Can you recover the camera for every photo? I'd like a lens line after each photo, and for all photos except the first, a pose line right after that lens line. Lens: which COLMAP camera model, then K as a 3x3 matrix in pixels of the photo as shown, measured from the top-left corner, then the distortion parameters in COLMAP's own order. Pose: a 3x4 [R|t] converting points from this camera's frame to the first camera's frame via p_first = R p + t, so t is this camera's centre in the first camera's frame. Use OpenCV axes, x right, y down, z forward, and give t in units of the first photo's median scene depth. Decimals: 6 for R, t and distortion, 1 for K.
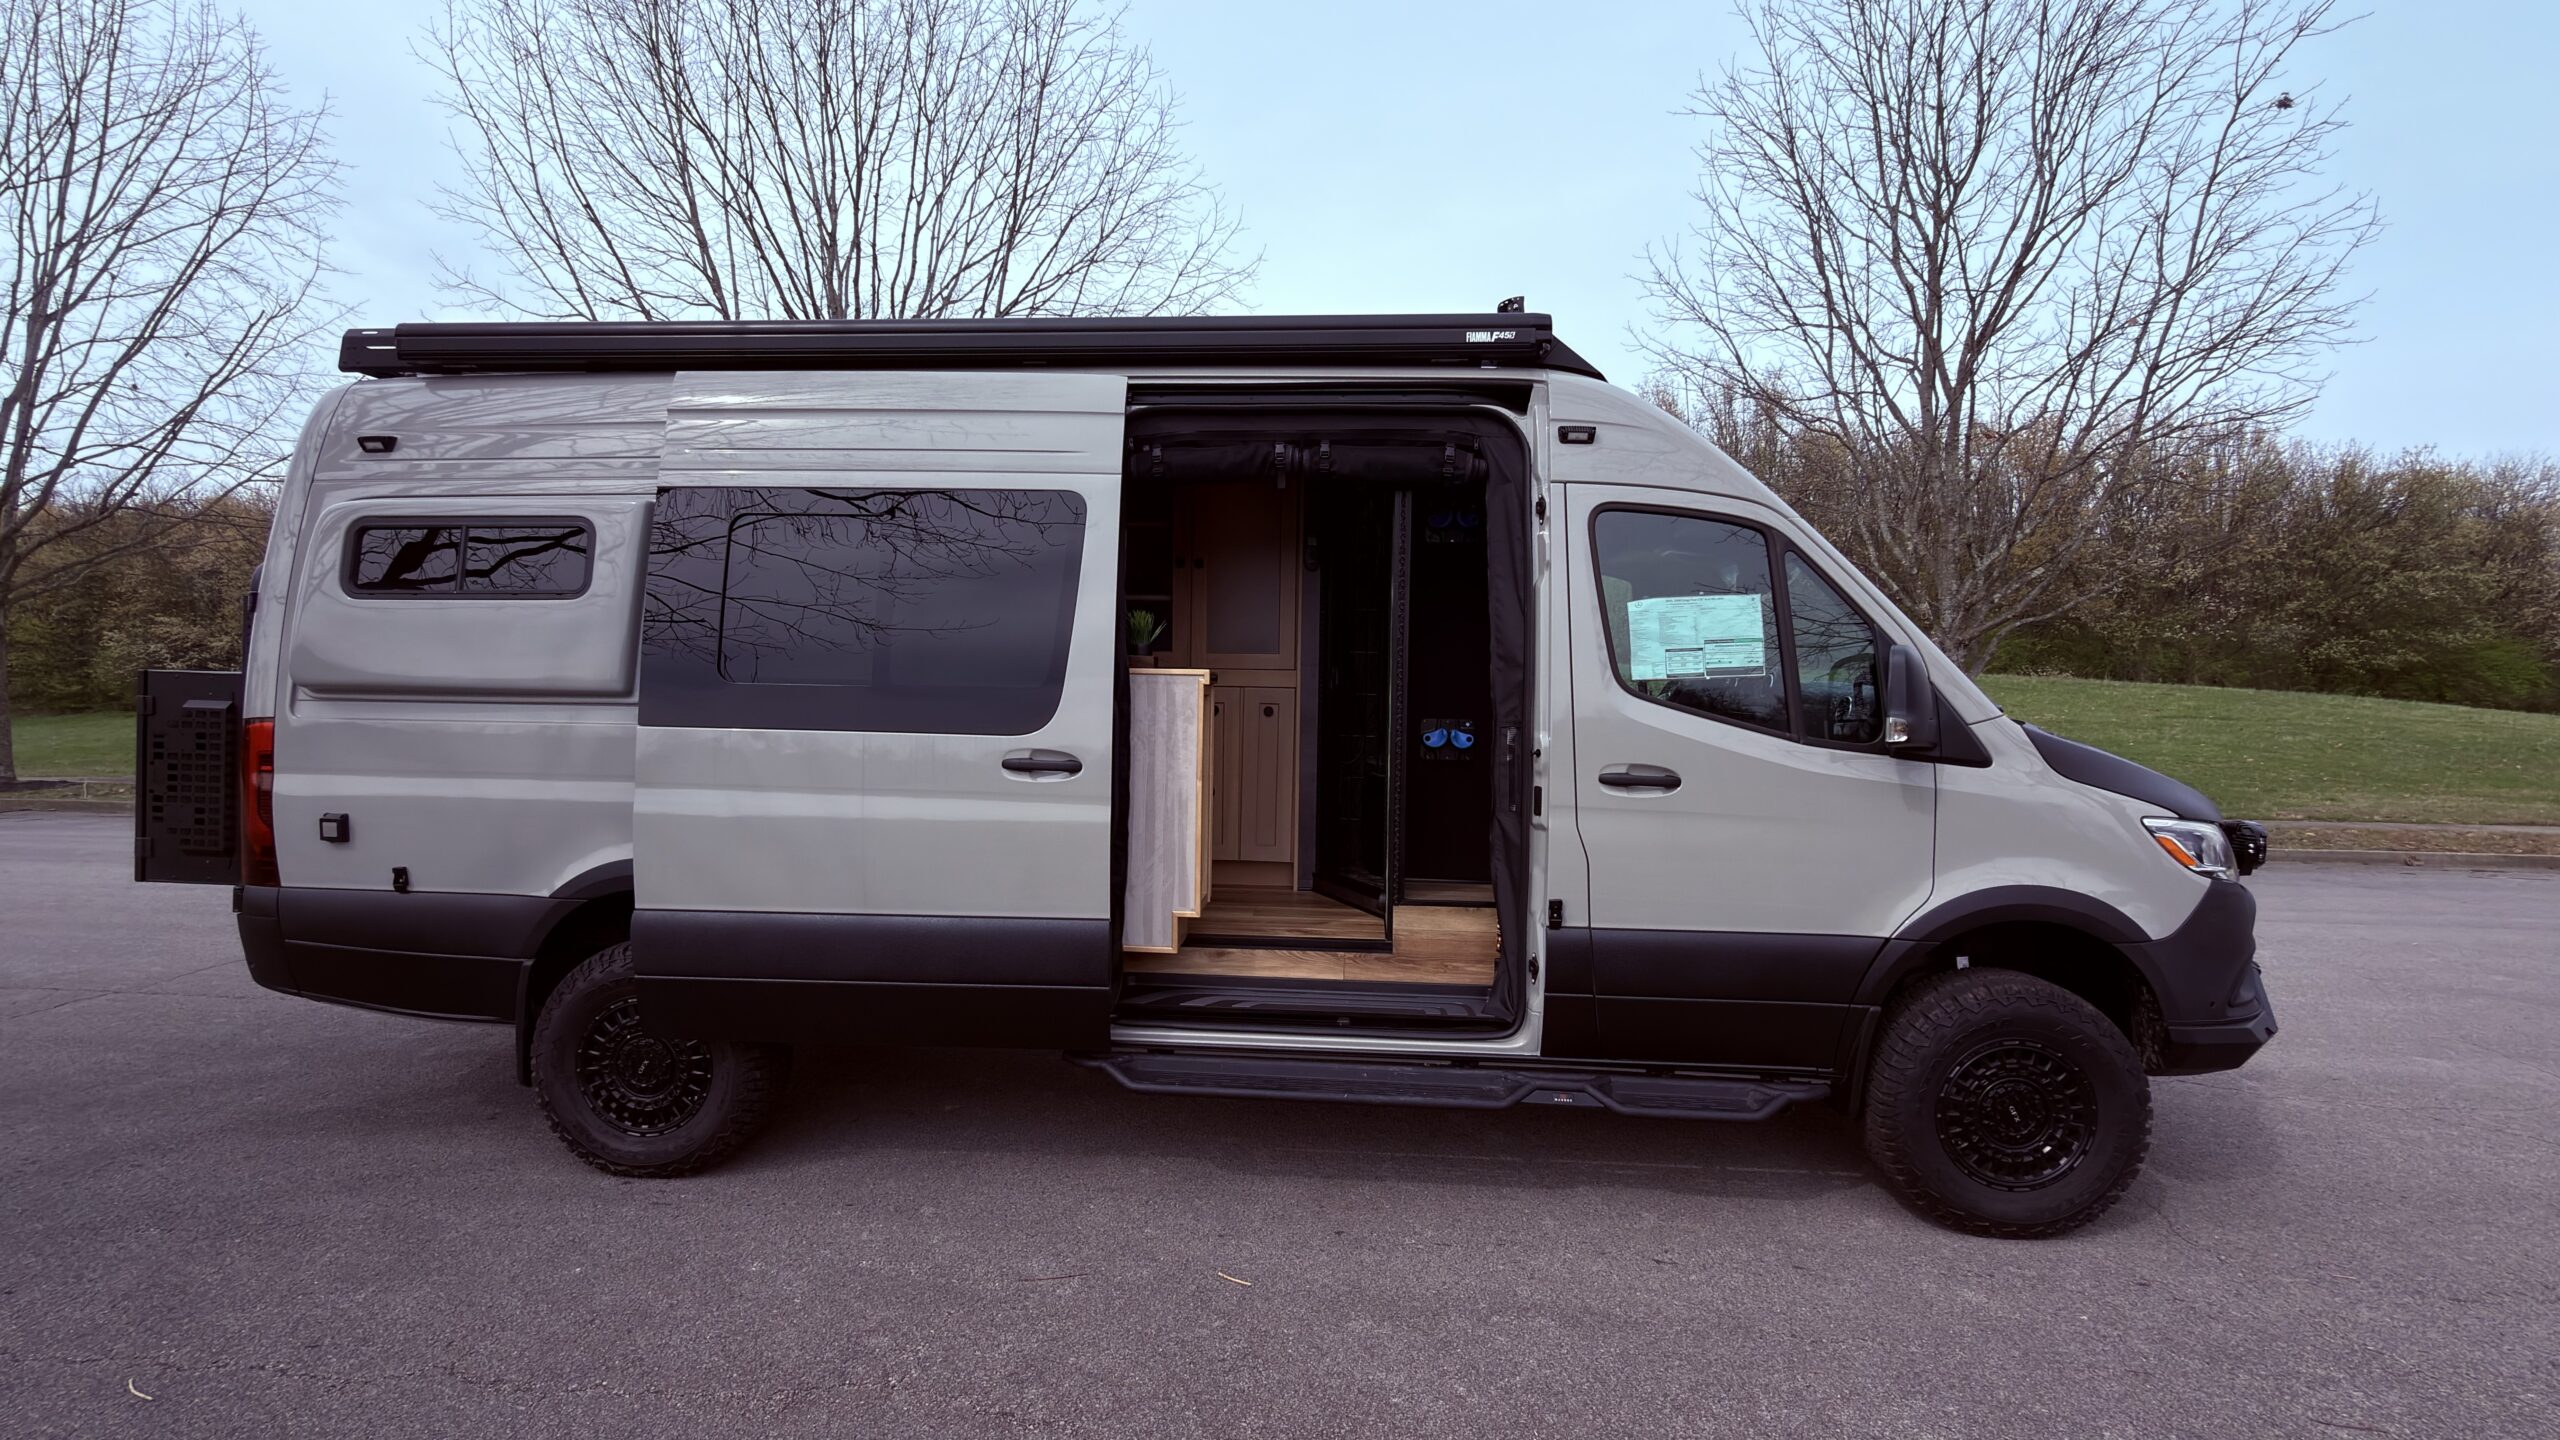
lens RADIAL K [[1116.5, 0, 1288.7], [0, 1116.5, 723.1], [0, 0, 1]] dist [-0.001506, -0.000293]
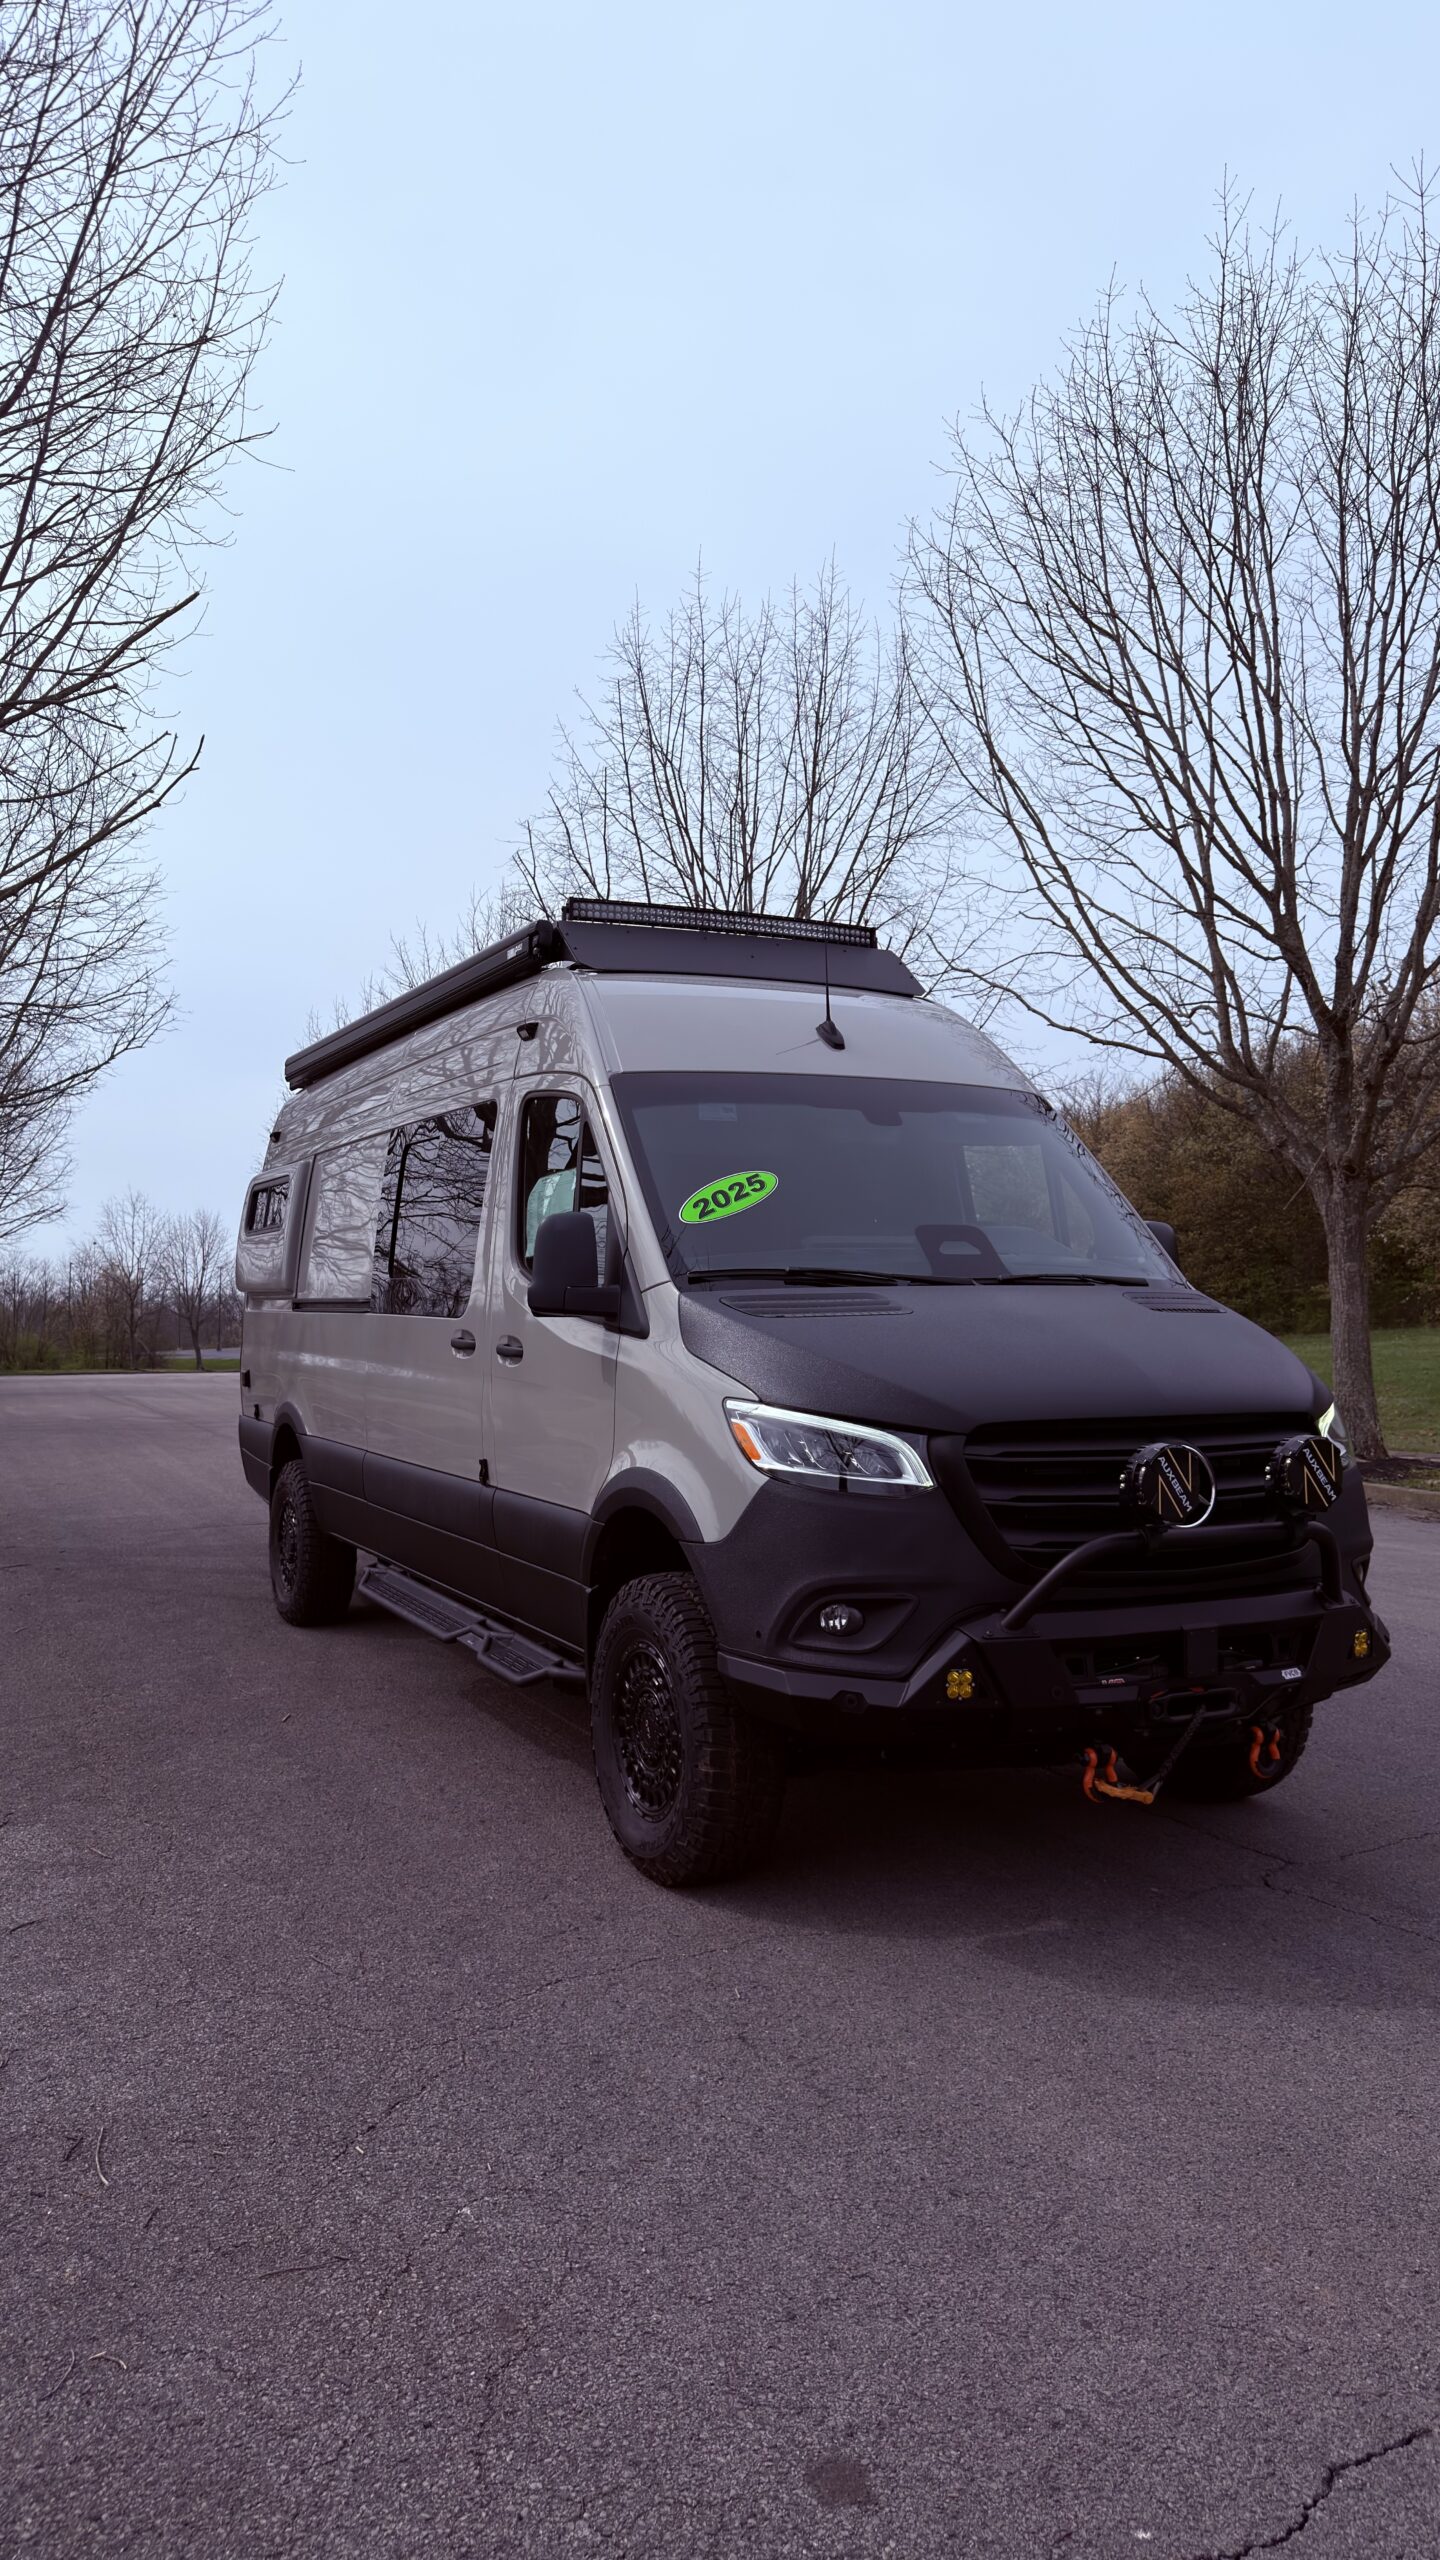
lens RADIAL K [[1782.2, 0, 723.1], [0, 1782.2, 1269.8], [0, 0, 1]] dist [0.162928, -0.291957]
pose [[0.506151, -0.029915, -0.861926, 0.640570], [-0.019387, 0.998751, -0.046048, 0.016655], [0.862227, 0.040017, 0.504939, 0.104009]]
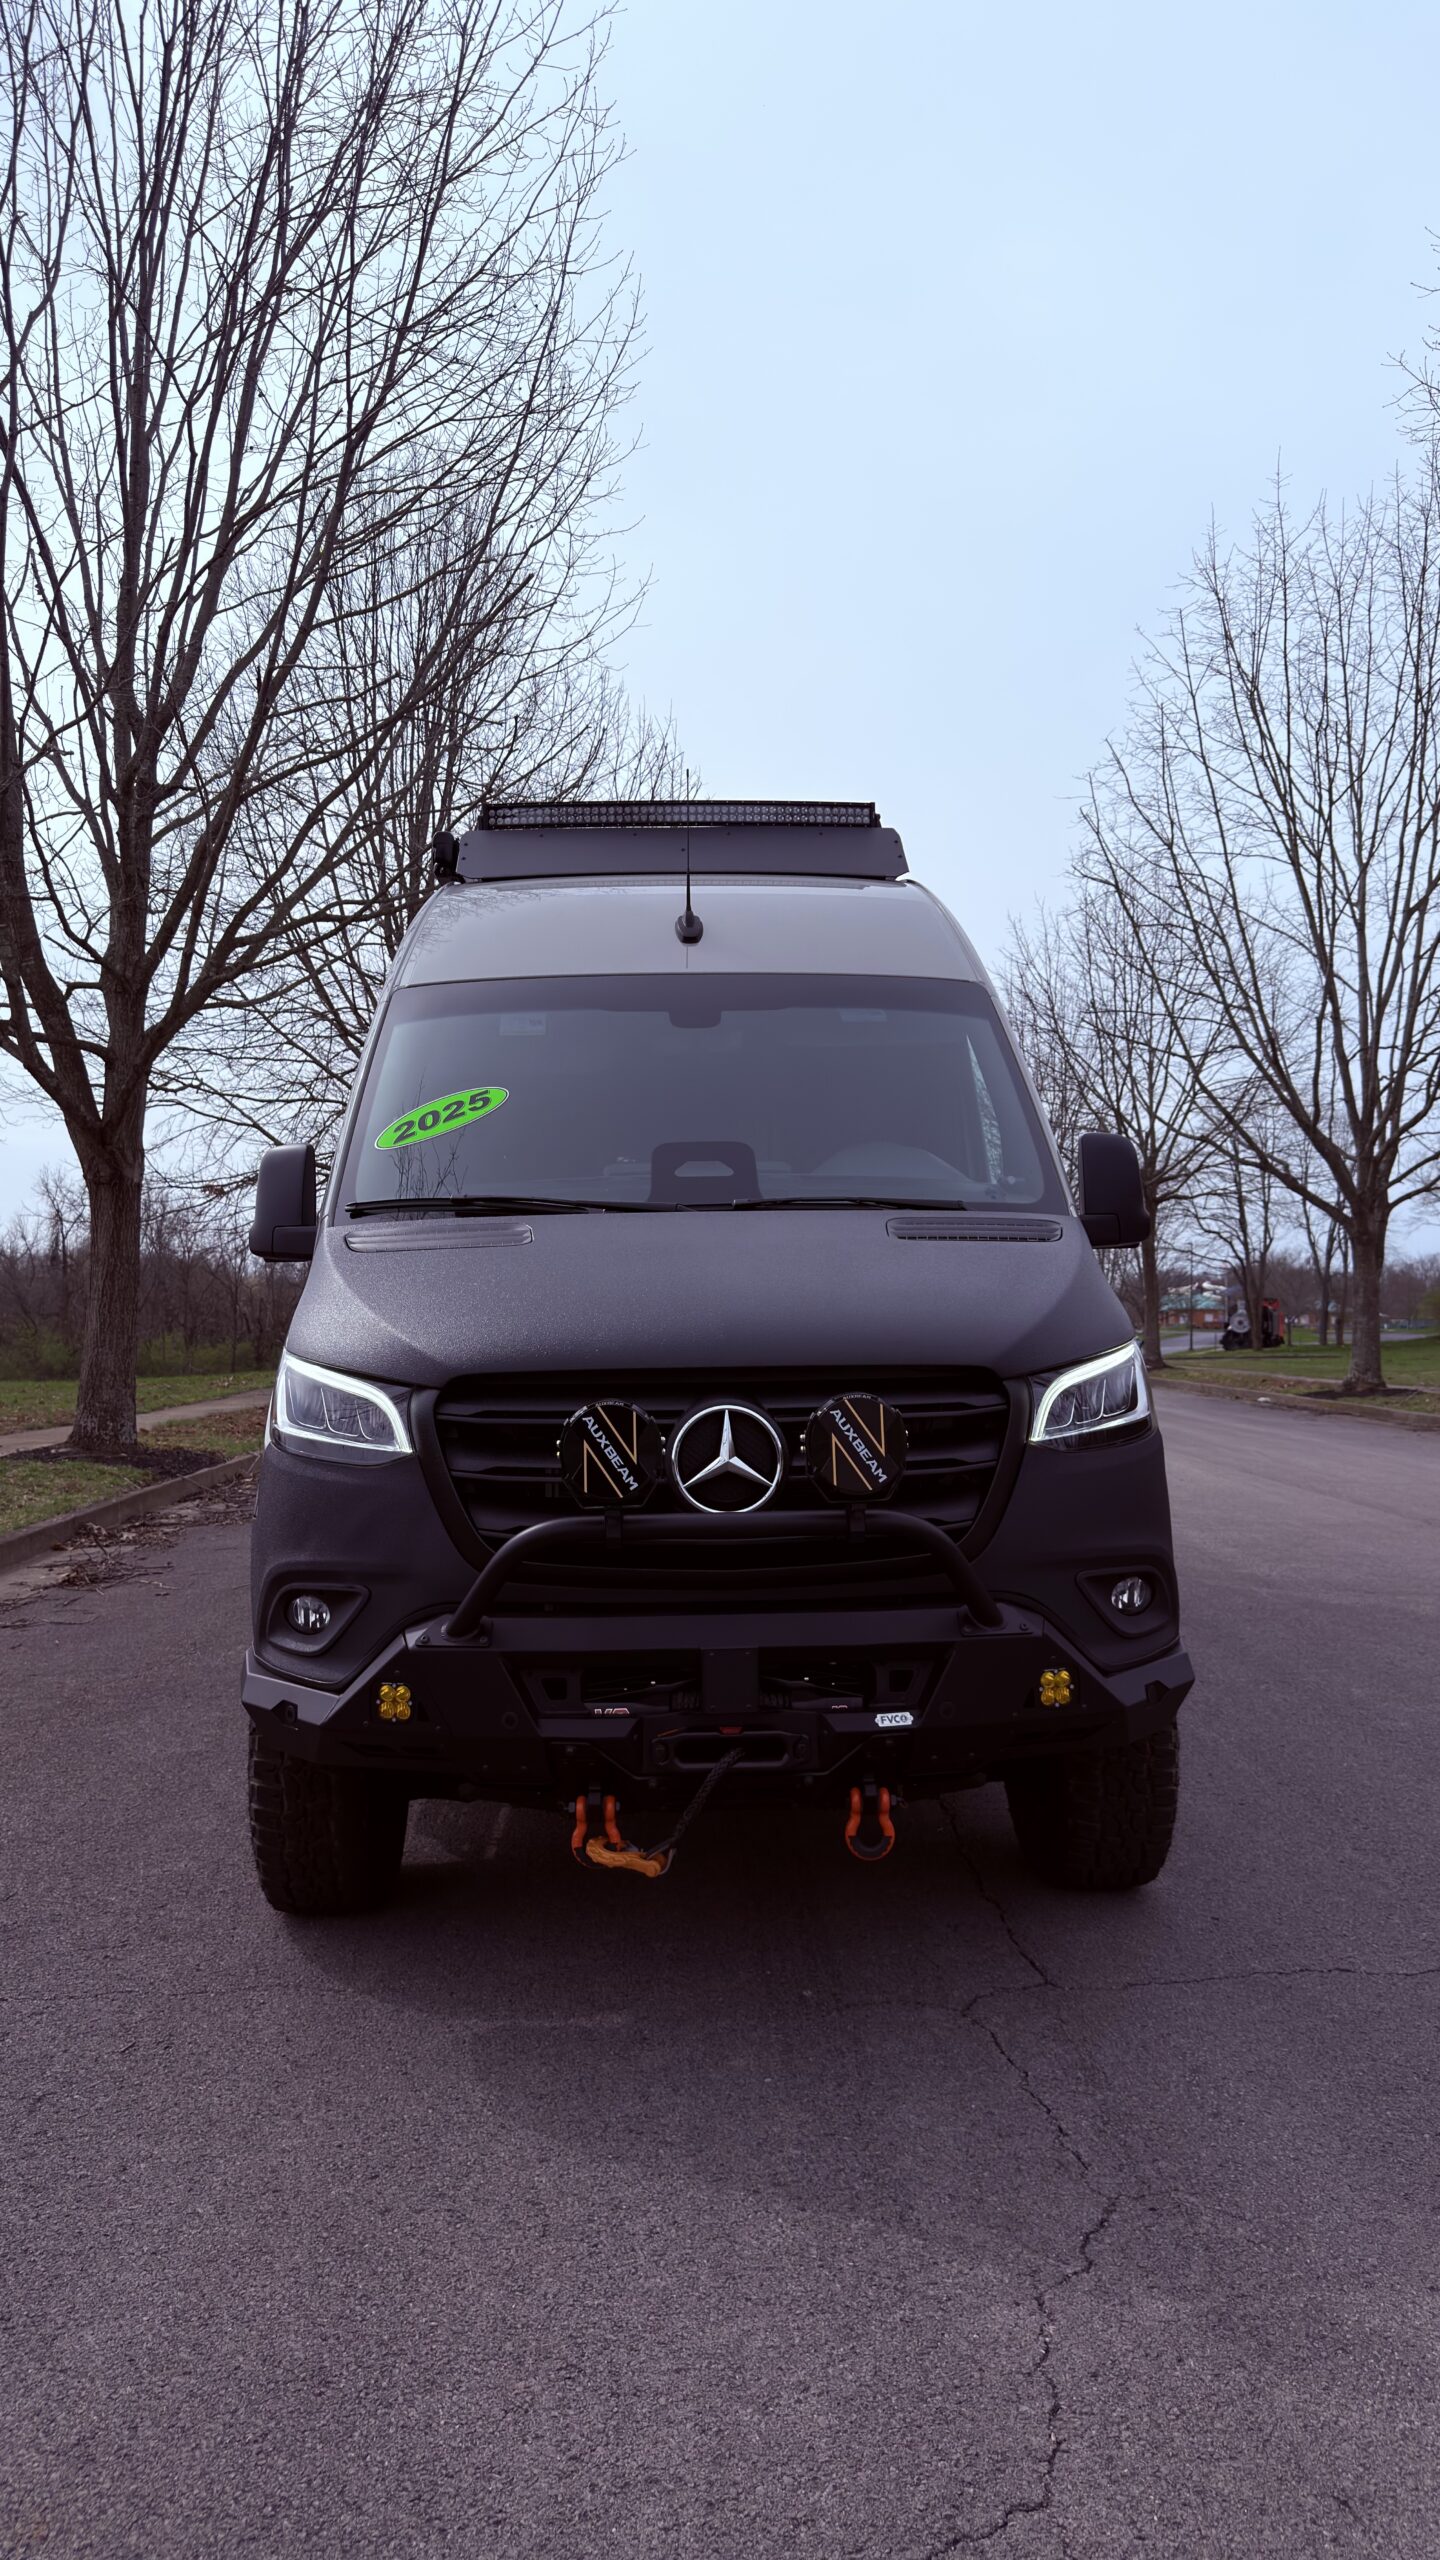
lens RADIAL K [[1802.5, 0, 678.4], [0, 1802.5, 1238.7], [0, 0, 1]] dist [0.064175, -0.084426]
pose [[0.106819, -0.047971, -0.993121, 0.646385], [-0.015841, 0.998627, -0.049940, 0.023035], [0.994152, 0.021067, 0.105913, 0.374385]]
